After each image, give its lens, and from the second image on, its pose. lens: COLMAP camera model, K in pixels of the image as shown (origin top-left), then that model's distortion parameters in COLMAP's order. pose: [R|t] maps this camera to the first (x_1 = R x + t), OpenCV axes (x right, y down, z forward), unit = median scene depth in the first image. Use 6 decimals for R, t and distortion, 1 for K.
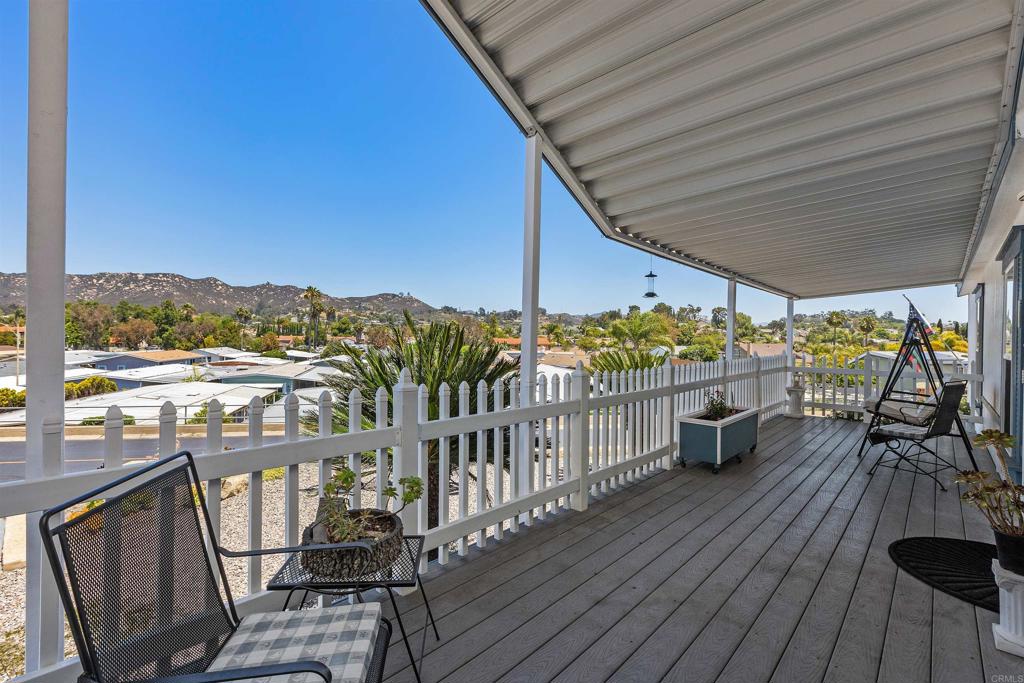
lens RADIAL K [[460.5, 0, 513.8], [0, 460.5, 323.1], [0, 0, 1]] dist [-0.000501, 0.000009]
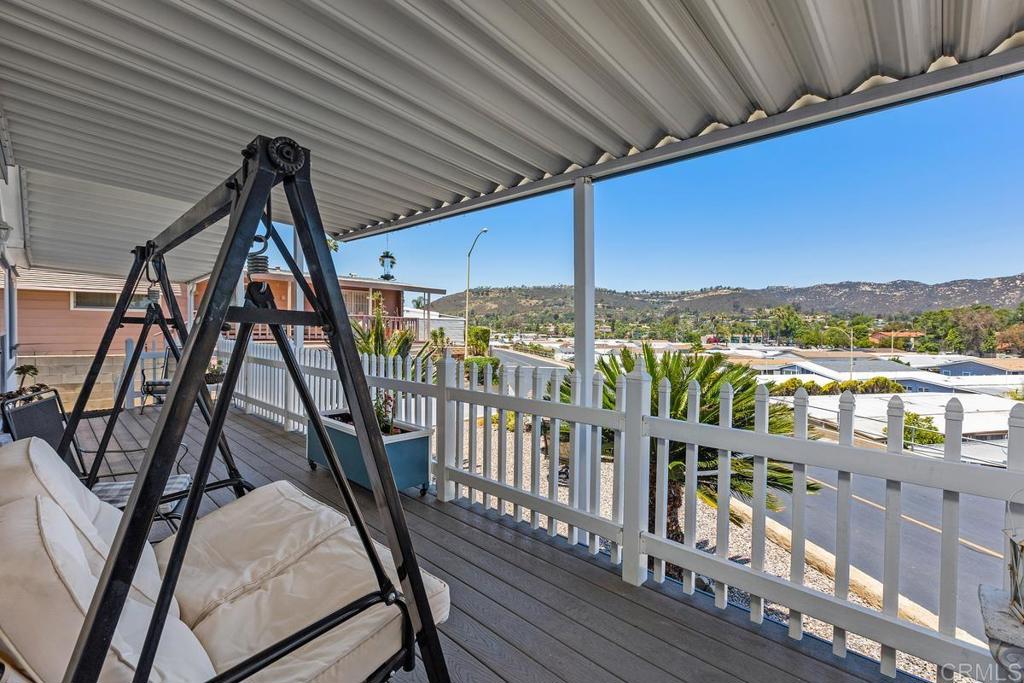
lens RADIAL K [[452.4, 0, 509.5], [0, 452.4, 338.5], [0, 0, 1]] dist [-0.000340, -0.000206]
pose [[-0.018818, 0.004798, -0.999811, 0.246382], [0.015763, 0.999866, 0.004501, 0.015635], [0.999699, -0.015675, -0.018891, 0.243599]]
